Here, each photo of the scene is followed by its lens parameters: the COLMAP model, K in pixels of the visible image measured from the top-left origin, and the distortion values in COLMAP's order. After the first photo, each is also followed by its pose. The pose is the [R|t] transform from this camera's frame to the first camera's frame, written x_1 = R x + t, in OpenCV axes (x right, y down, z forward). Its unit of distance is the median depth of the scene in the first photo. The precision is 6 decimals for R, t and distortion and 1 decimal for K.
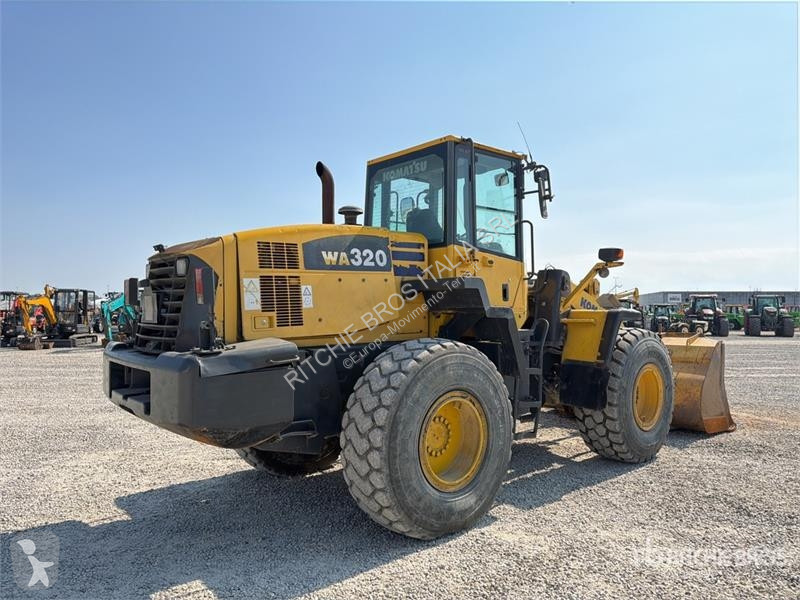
lens RADIAL K [[573.4, 0, 398.5], [0, 573.4, 298.6], [0, 0, 1]] dist [0.068555, -0.090417]
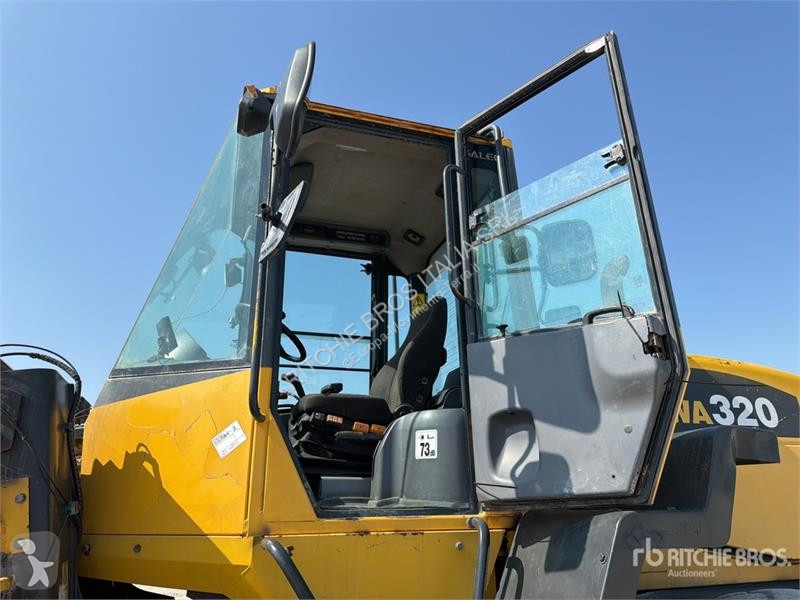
lens RADIAL K [[573.4, 0, 400.4], [0, 573.4, 302.9], [0, 0, 1]] dist [0.068555, -0.090417]
pose [[0.919339, -0.135012, -0.369579, -0.134982], [0.001945, 0.940834, -0.338861, 0.018198], [0.393462, 0.310810, 0.865208, 0.360455]]
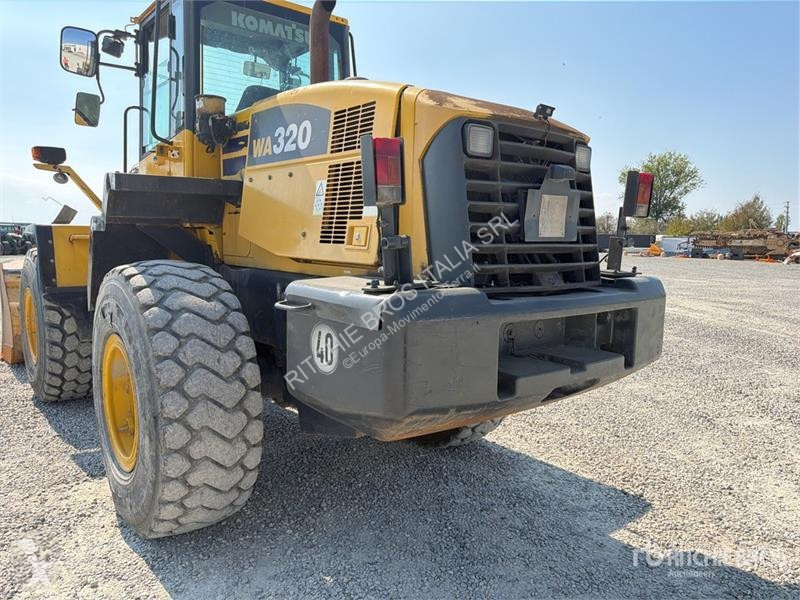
lens RADIAL K [[573.4, 0, 396.2], [0, 573.4, 309.8], [0, 0, 1]] dist [0.068555, -0.090417]
pose [[-0.031759, 0.130609, -0.990925, 0.591592], [-0.032842, 0.990754, 0.131639, 0.027471], [0.998956, 0.036725, -0.027176, 1.138590]]
